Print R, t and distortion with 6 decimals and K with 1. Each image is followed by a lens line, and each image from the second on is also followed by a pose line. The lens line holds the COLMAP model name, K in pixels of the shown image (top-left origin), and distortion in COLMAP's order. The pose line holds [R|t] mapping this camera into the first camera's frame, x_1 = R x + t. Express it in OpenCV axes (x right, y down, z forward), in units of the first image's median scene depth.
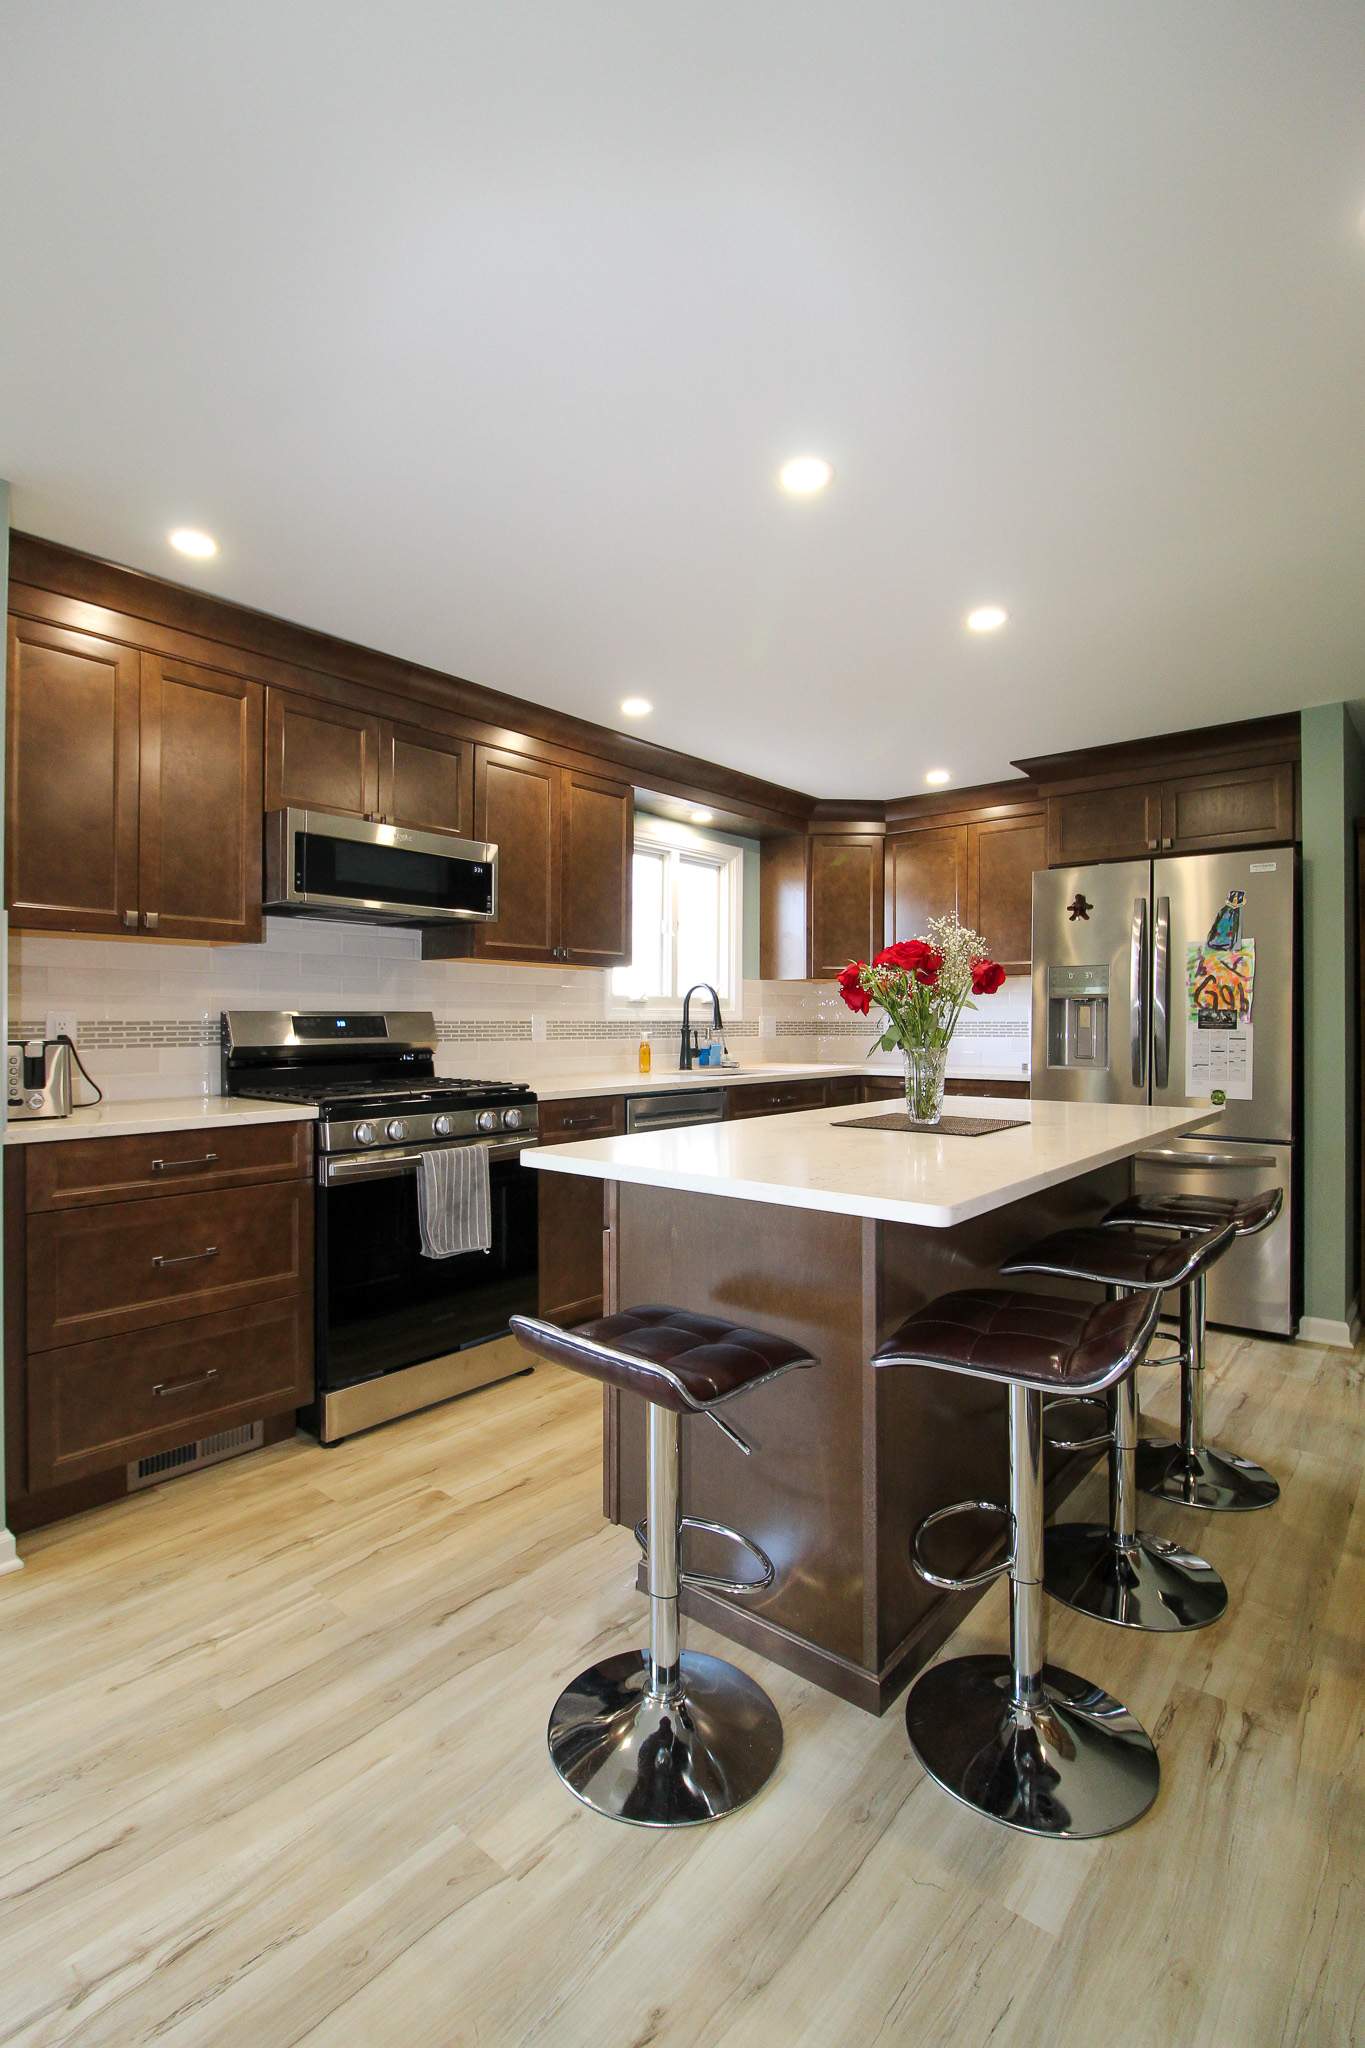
lens RADIAL K [[940.7, 0, 651.2], [0, 940.7, 1018.1], [0, 0, 1]] dist [-0.015452, -0.004579]
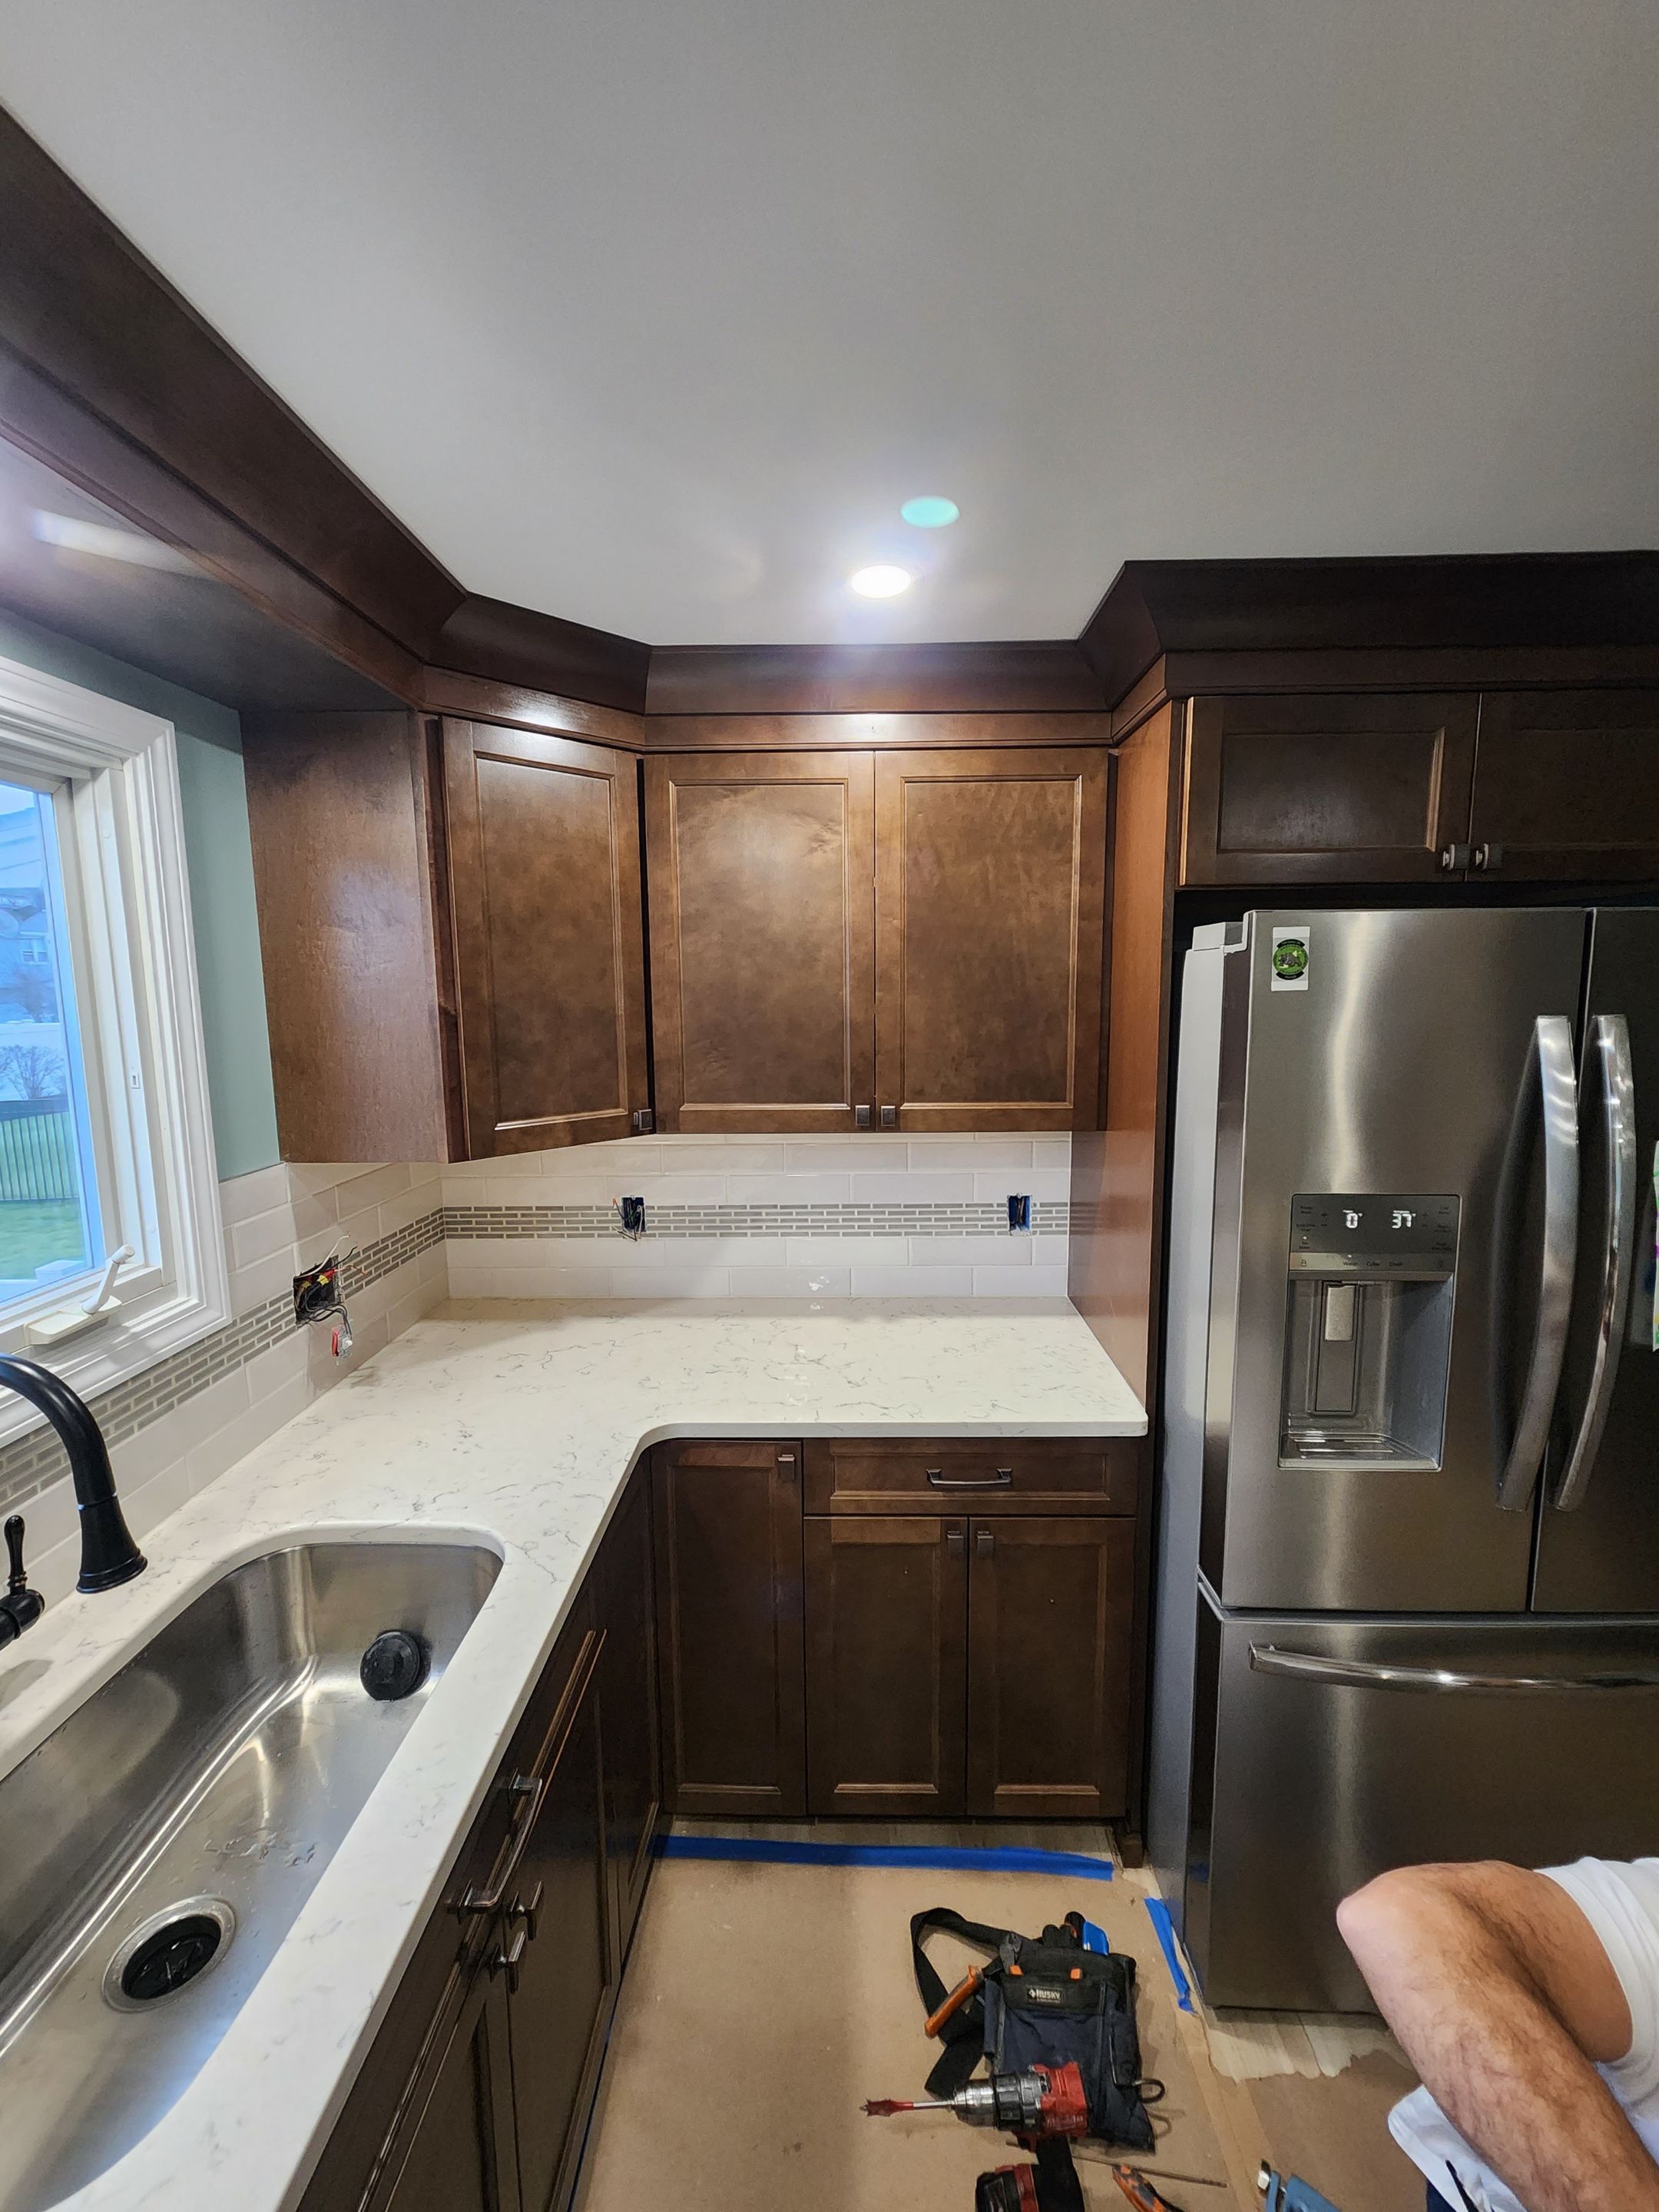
lens RADIAL K [[906.4, 0, 835.8], [0, 906.4, 1108.7], [0, 0, 1]] dist [-0.000318, -0.000491]
pose [[0.762304, -0.097010, 0.639908, 0.093679], [0.009658, 0.990298, 0.138625, -0.150412], [-0.647147, -0.099494, 0.755845, 0.959162]]
